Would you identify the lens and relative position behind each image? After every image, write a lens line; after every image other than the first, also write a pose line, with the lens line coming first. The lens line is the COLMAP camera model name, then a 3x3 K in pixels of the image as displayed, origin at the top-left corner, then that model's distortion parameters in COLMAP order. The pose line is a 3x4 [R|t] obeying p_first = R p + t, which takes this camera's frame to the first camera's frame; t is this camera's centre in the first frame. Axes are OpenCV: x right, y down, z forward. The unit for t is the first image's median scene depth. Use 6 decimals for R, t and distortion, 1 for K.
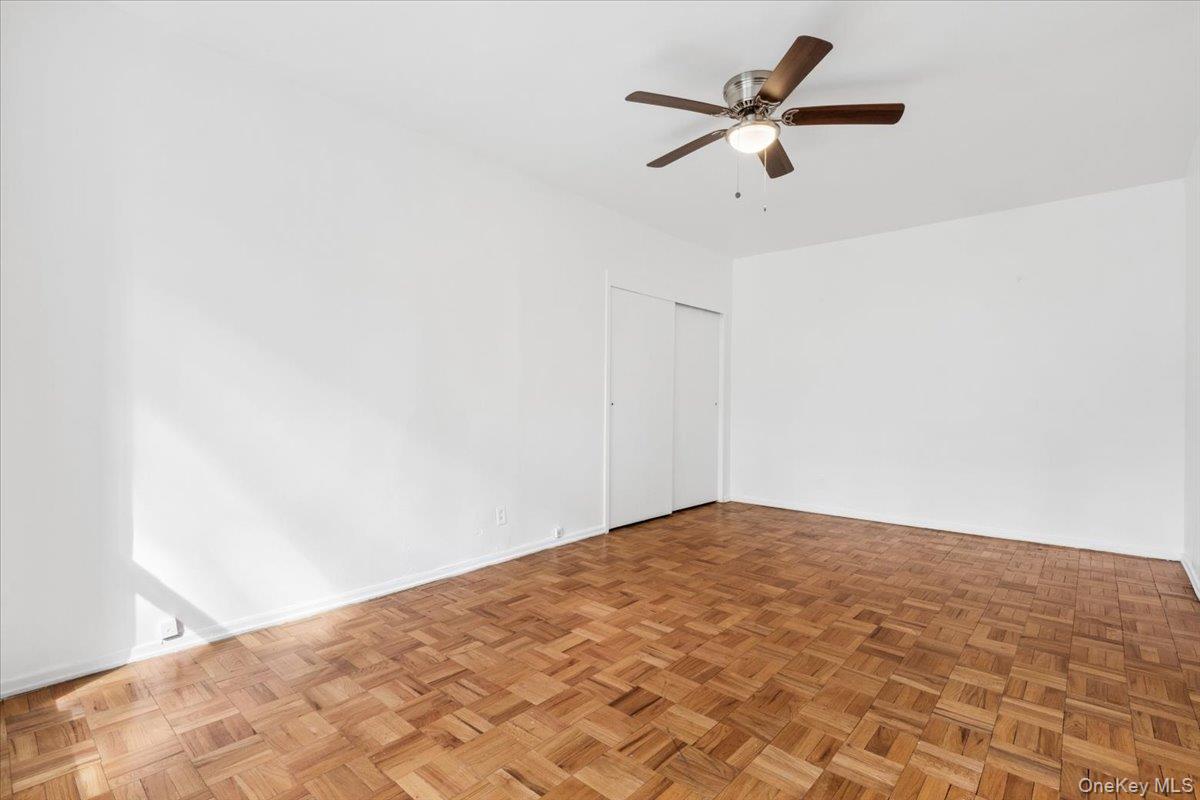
lens RADIAL K [[567.0, 0, 612.3], [0, 567.0, 391.7], [0, 0, 1]] dist [0.004357, -0.002763]
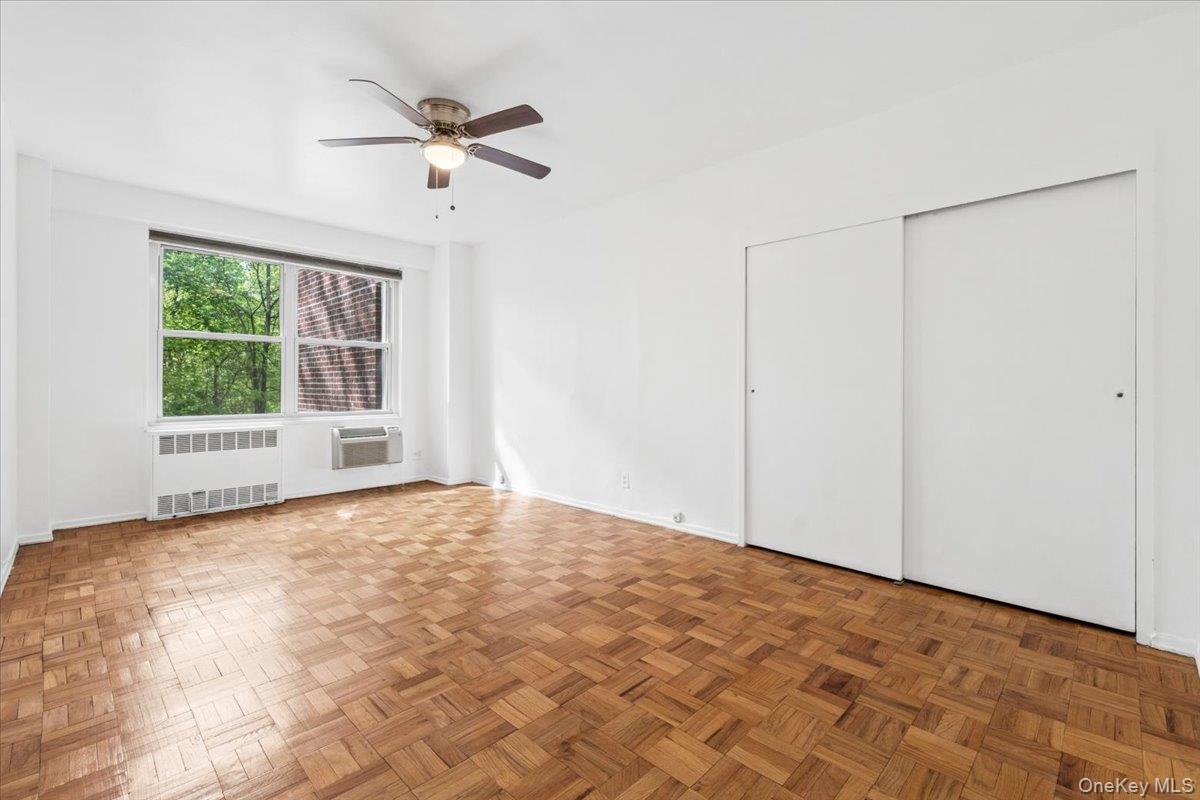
lens RADIAL K [[531.0, 0, 578.8], [0, 531.0, 387.3], [0, 0, 1]] dist [0.010065, -0.004624]
pose [[-0.083764, 0.002970, -0.996481, 1.217871], [0.008776, 0.999959, 0.002243, 0.022486], [0.996447, -0.008557, -0.083787, 1.295788]]
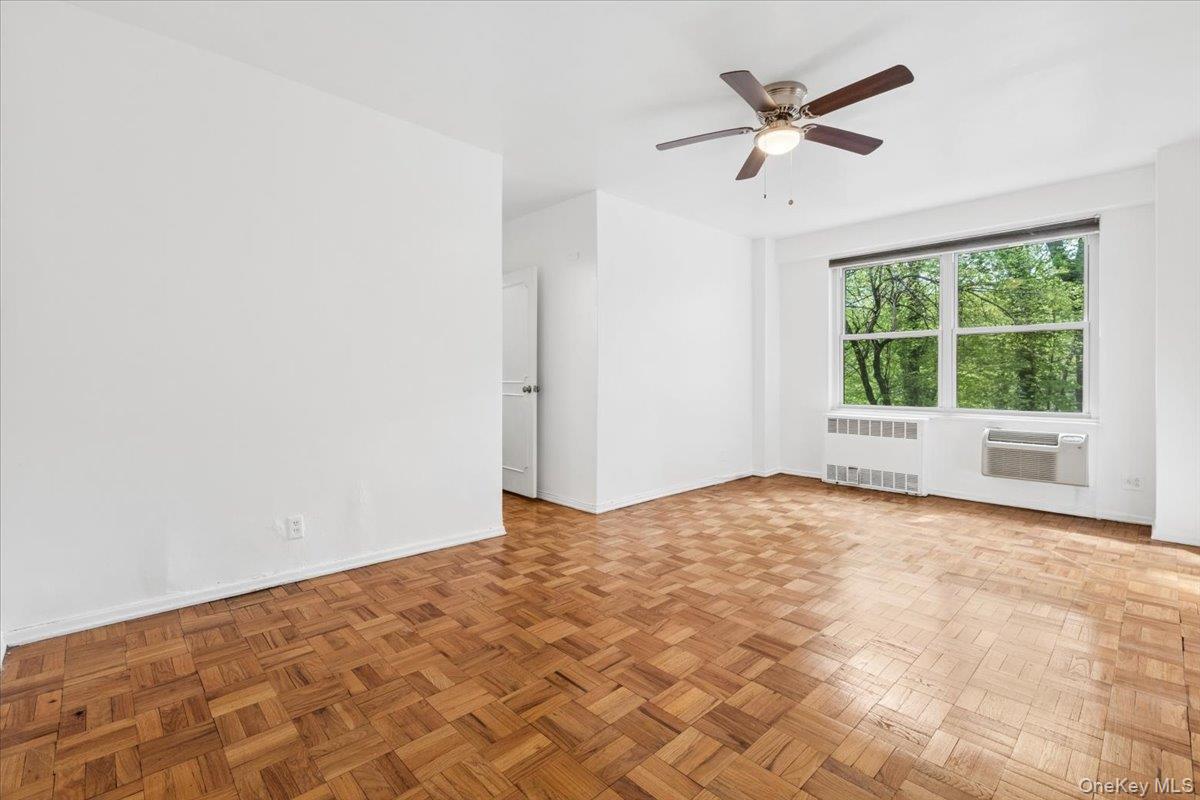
lens RADIAL K [[526.2, 0, 623.3], [0, 526.2, 378.9], [0, 0, 1]] dist [0.002826, -0.000074]
pose [[-0.997205, -0.006036, 0.074465, 0.444972], [-0.006734, 0.999936, -0.009138, 0.033798], [-0.074405, -0.009614, -0.997182, 1.944362]]
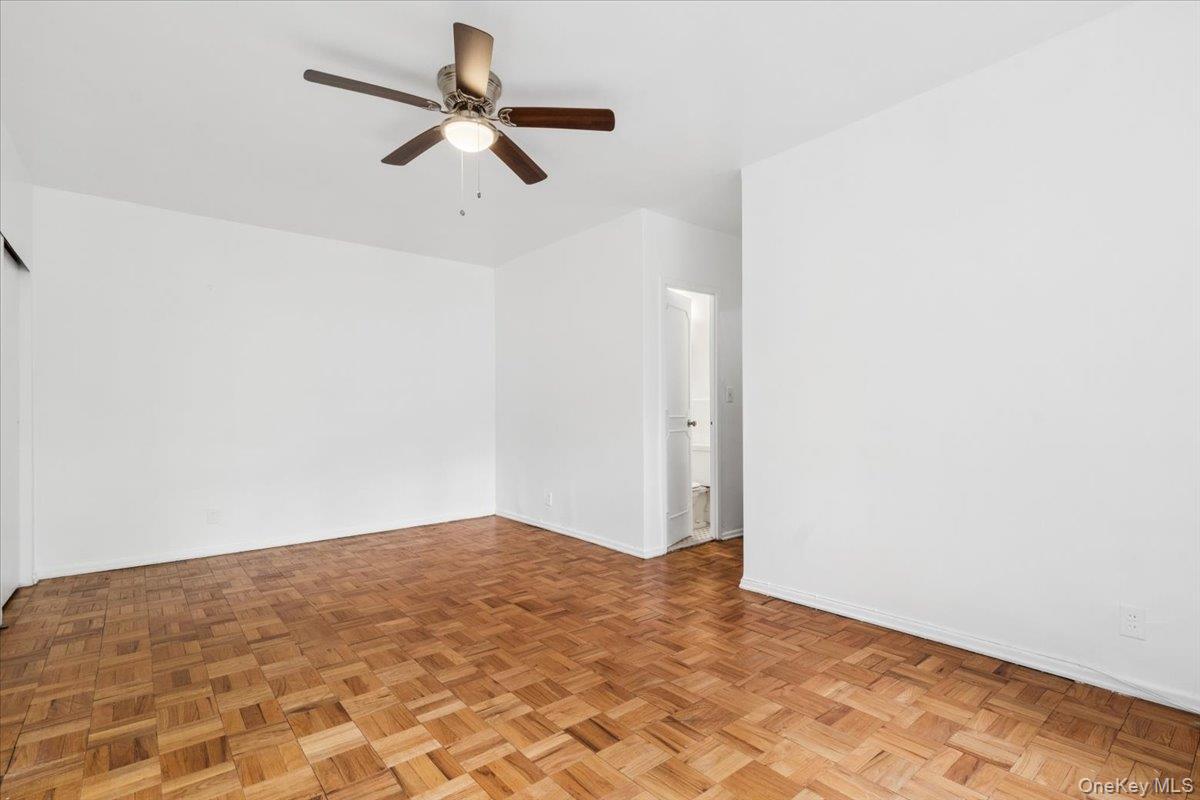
lens RADIAL K [[567.0, 0, 608.0], [0, 567.0, 411.1], [0, 0, 1]] dist [0.004357, -0.002763]
pose [[0.147624, -0.009425, 0.988999, -0.635896], [-0.004344, 0.999939, 0.010178, -0.001421], [-0.989034, -0.005798, 0.147574, 0.603480]]
